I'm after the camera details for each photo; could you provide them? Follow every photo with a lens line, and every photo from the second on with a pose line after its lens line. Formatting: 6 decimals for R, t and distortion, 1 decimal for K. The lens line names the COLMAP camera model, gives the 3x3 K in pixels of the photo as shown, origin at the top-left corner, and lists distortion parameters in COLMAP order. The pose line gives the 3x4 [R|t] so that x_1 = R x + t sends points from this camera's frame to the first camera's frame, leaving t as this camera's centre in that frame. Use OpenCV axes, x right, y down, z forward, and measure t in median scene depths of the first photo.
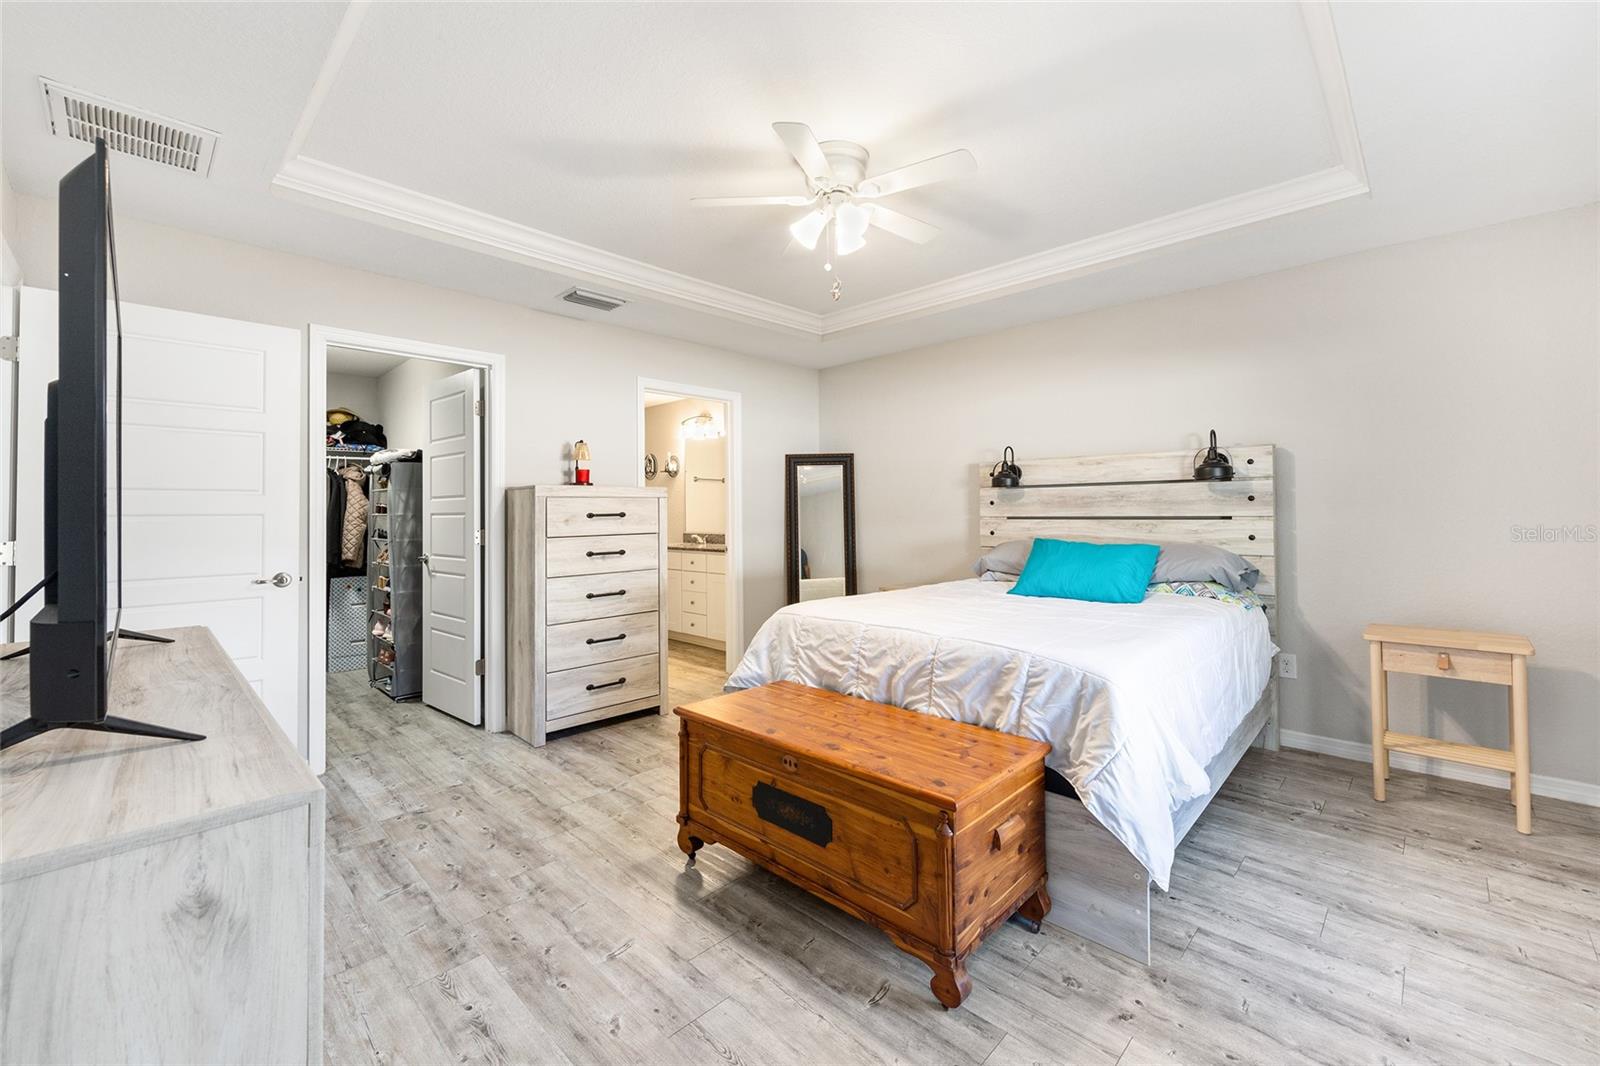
lens RADIAL K [[642.6, 0, 798.6], [0, 642.6, 506.3], [0, 0, 1]] dist [-0.002935, 0.001361]
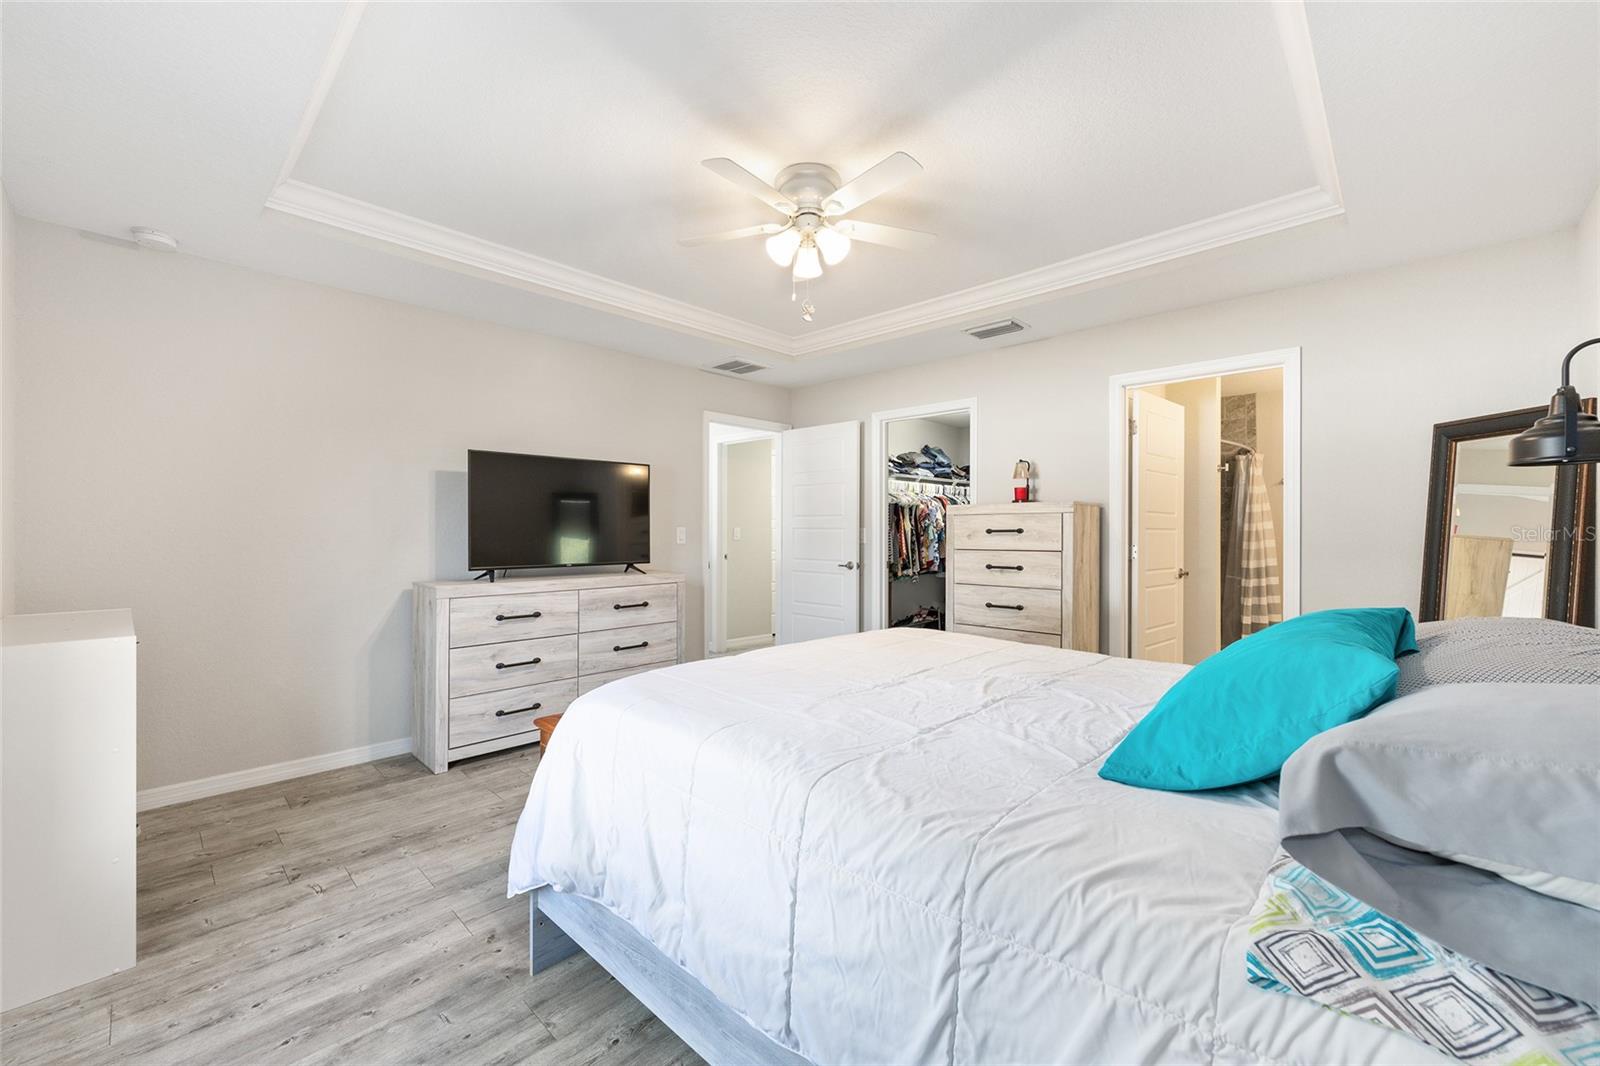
lens RADIAL K [[642.6, 0, 824.6], [0, 642.6, 532.7], [0, 0, 1]] dist [-0.002935, 0.001361]
pose [[0.037109, 0.013383, -0.999222, 0.764679], [0.008309, 0.999872, 0.013700, -0.000446], [0.999277, -0.008811, 0.036993, 0.696572]]
